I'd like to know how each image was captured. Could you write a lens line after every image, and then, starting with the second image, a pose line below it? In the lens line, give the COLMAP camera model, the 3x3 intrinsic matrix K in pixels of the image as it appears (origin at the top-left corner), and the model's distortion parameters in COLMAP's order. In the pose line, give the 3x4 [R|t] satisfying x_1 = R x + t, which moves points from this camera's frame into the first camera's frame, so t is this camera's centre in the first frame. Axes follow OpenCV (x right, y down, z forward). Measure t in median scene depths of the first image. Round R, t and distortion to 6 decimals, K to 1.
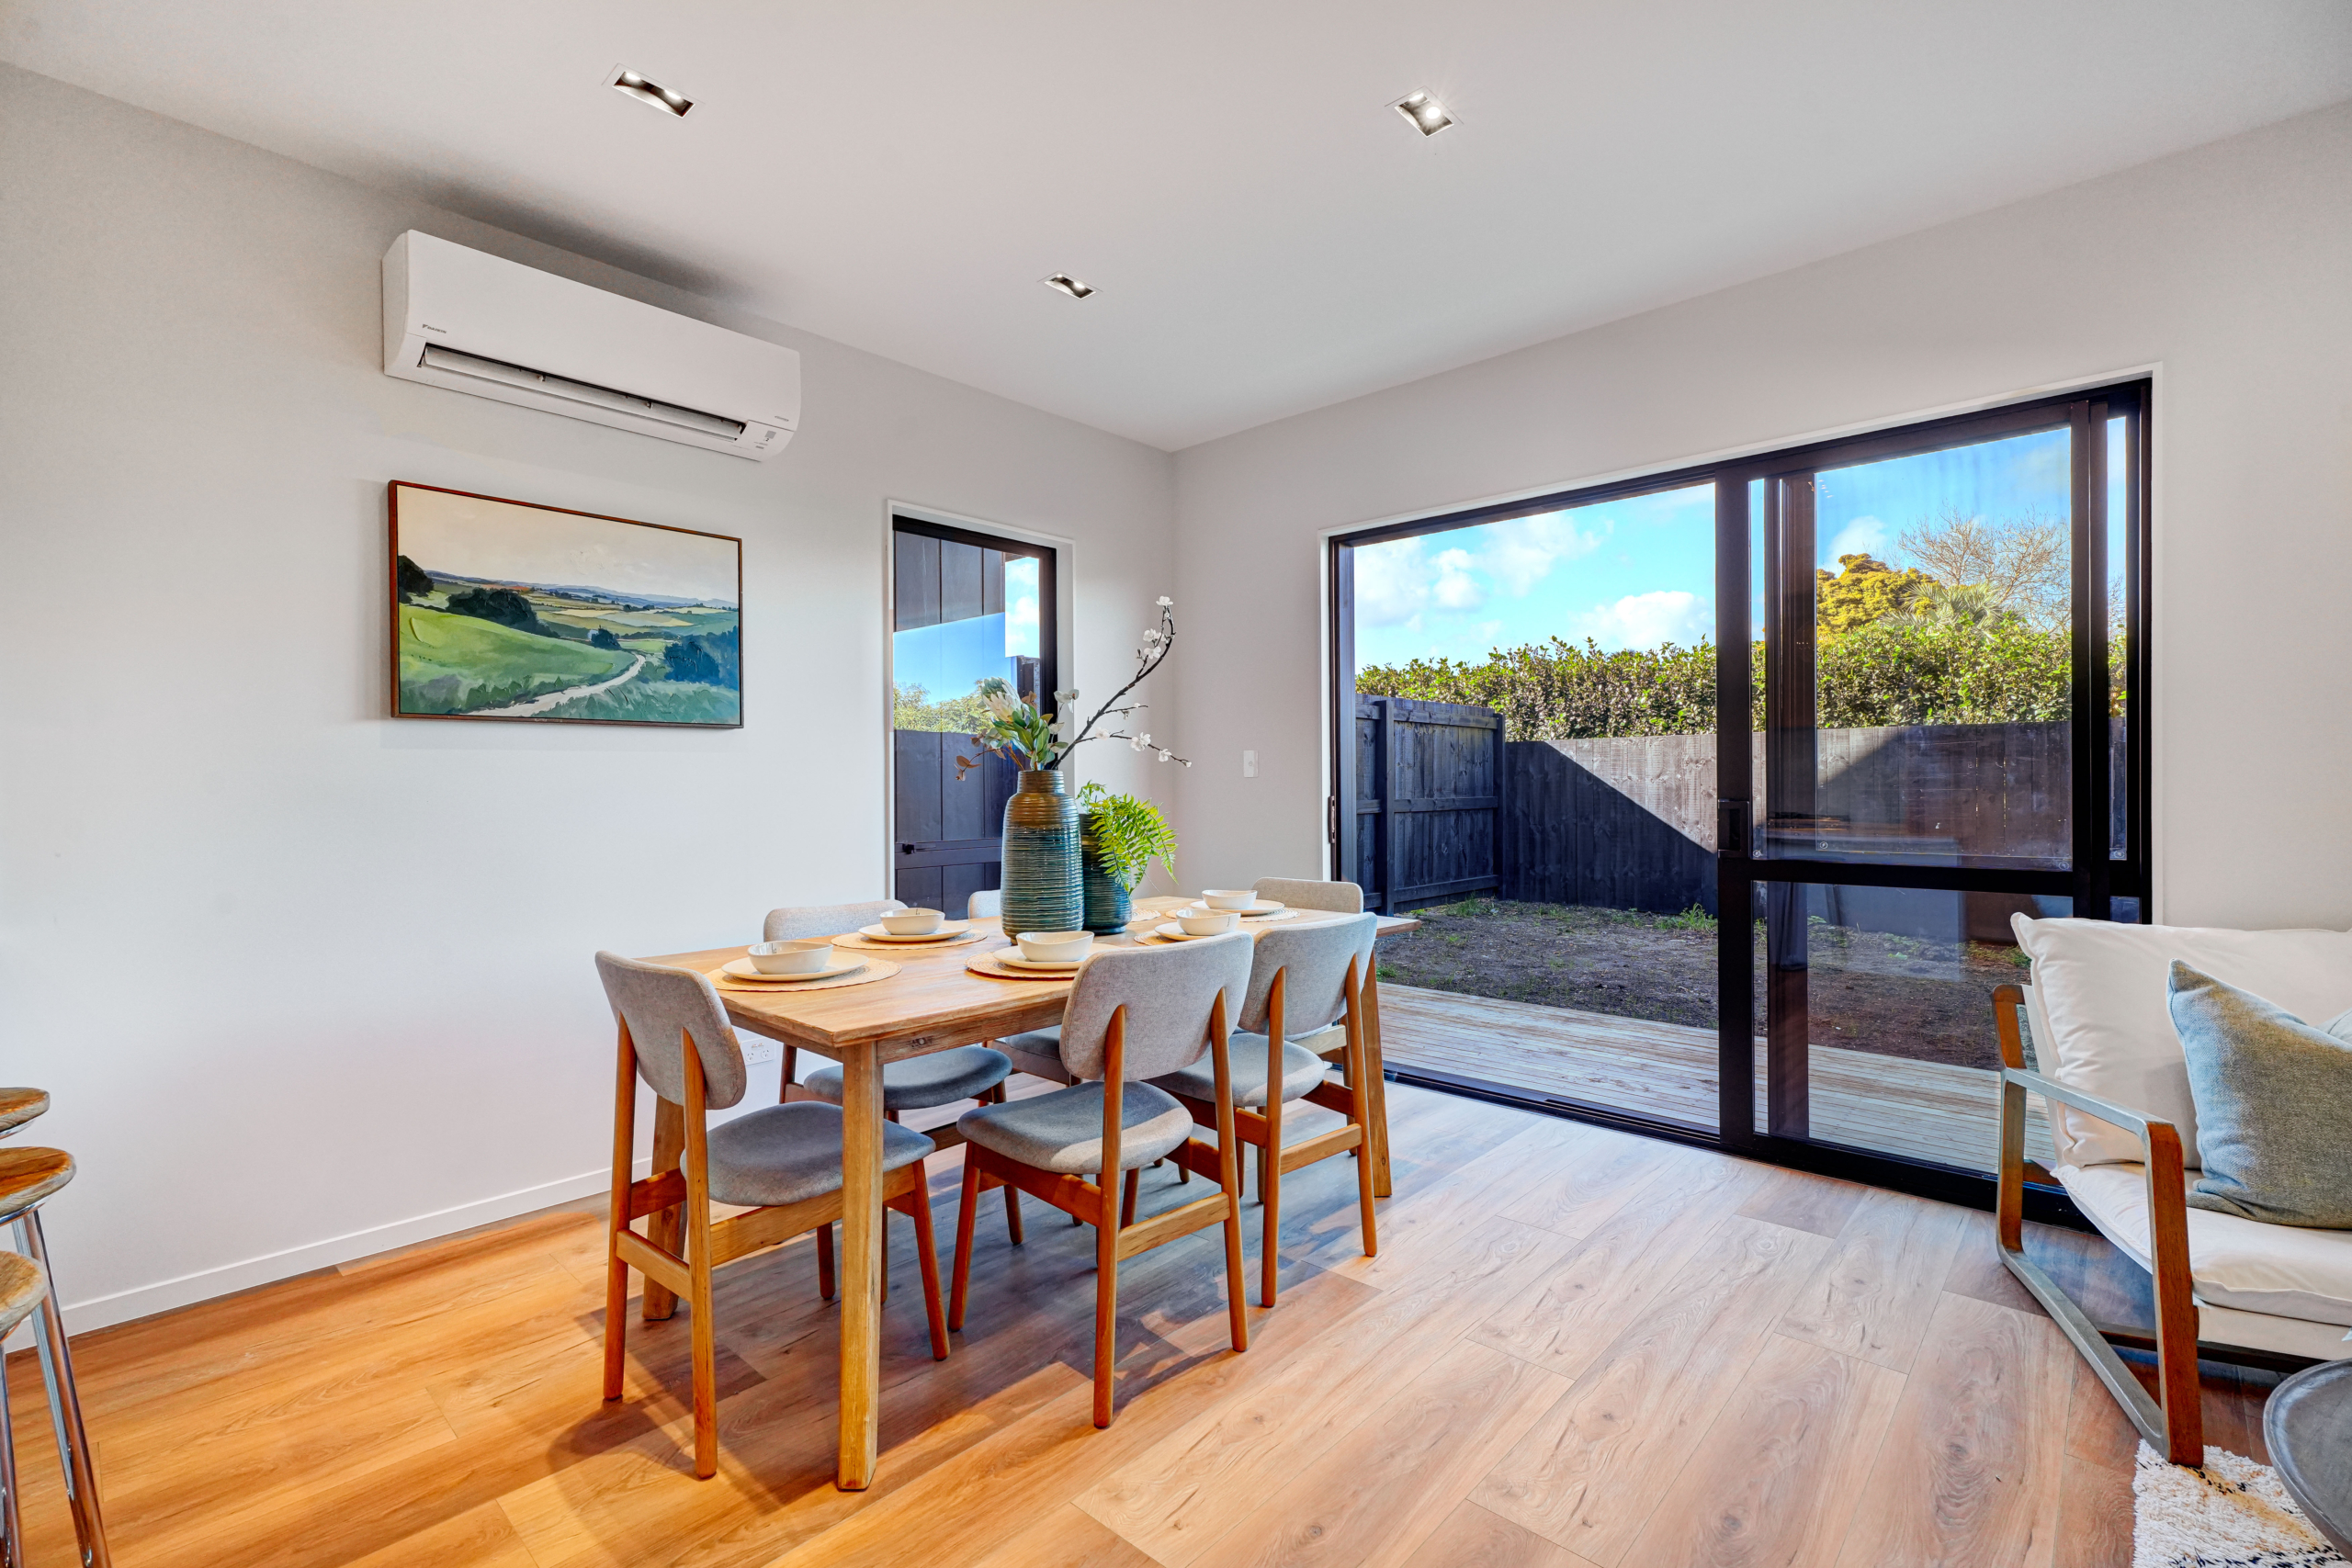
lens RADIAL K [[1060.5, 0, 1169.2], [0, 1060.5, 782.1], [0, 0, 1]] dist [0.001832, 0.000065]
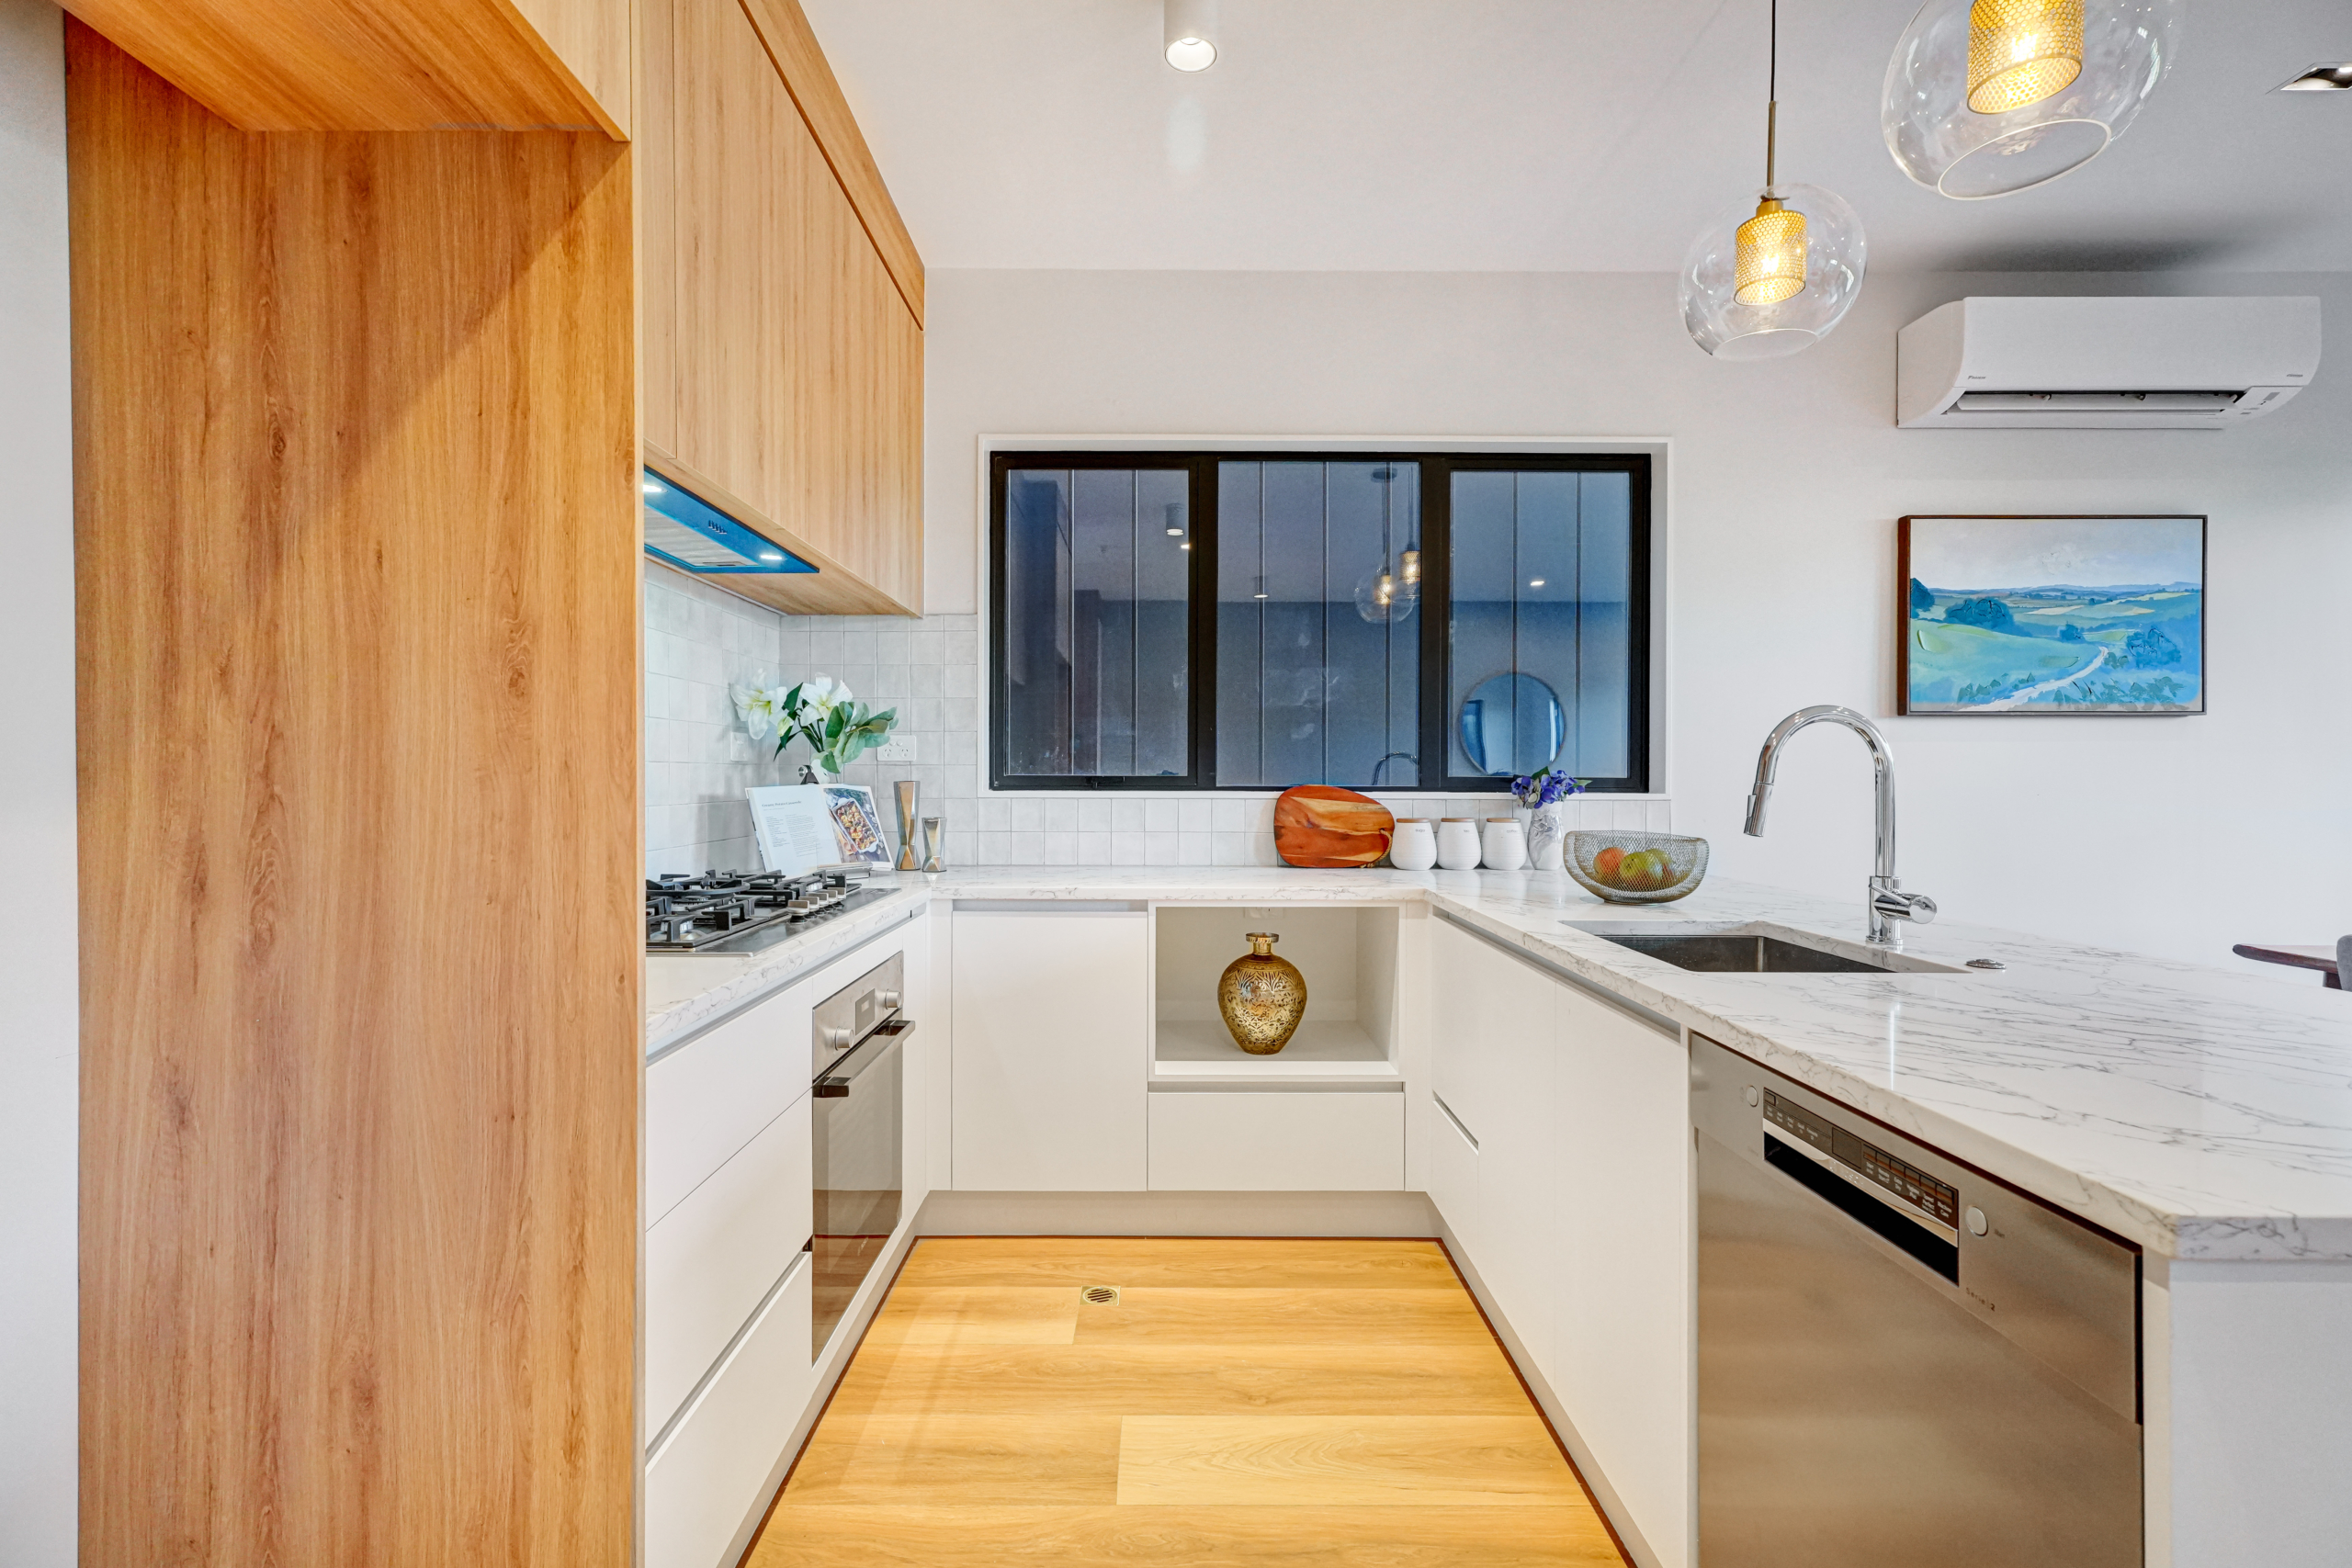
lens RADIAL K [[1060.5, 0, 1174.7], [0, 1060.5, 781.5], [0, 0, 1]] dist [0.001832, 0.000065]
pose [[0.670177, 0.023532, -0.741828, -0.350429], [-0.006022, 0.999637, 0.026270, -0.011832], [0.742177, -0.013138, 0.670076, -0.363372]]
